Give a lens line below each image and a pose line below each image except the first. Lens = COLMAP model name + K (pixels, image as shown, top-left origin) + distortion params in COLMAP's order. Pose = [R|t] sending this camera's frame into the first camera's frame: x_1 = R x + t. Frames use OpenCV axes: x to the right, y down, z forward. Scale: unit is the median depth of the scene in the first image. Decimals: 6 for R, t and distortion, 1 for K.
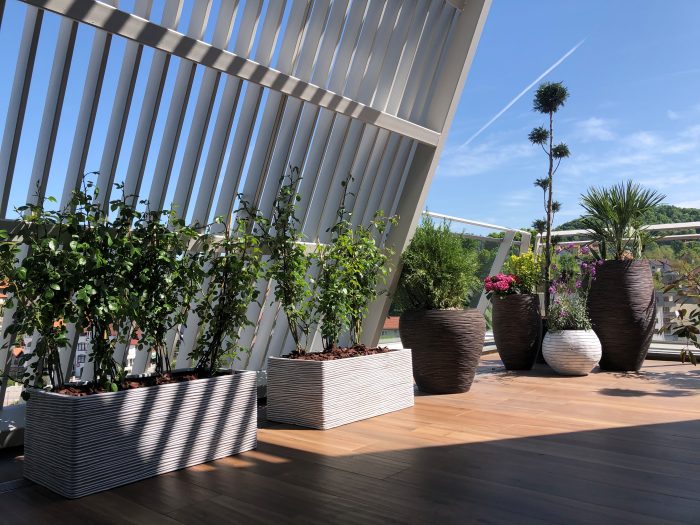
lens RADIAL K [[553.9, 0, 350.0], [0, 553.9, 262.5], [0, 0, 1]] dist [0.006567, 0.000783]
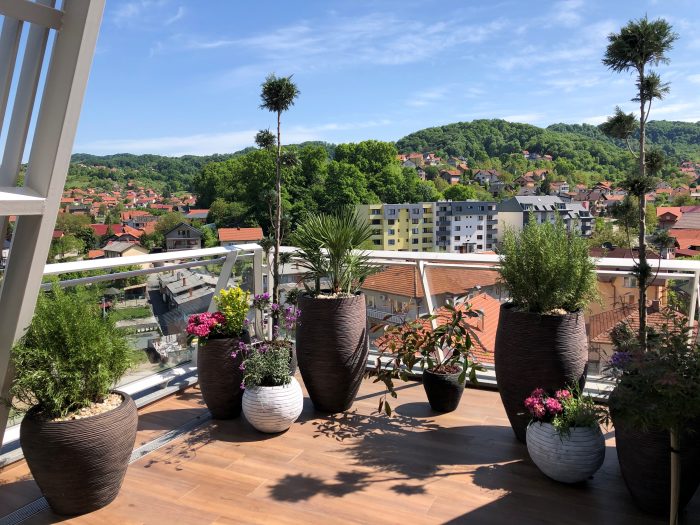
lens RADIAL K [[553.9, 0, 350.0], [0, 553.9, 262.5], [0, 0, 1]] dist [0.006567, 0.000783]
pose [[0.960218, -0.025562, 0.278081, 0.269930], [-0.017696, 0.988231, 0.151944, -0.209013], [-0.278692, -0.150820, 0.948464, 0.131378]]
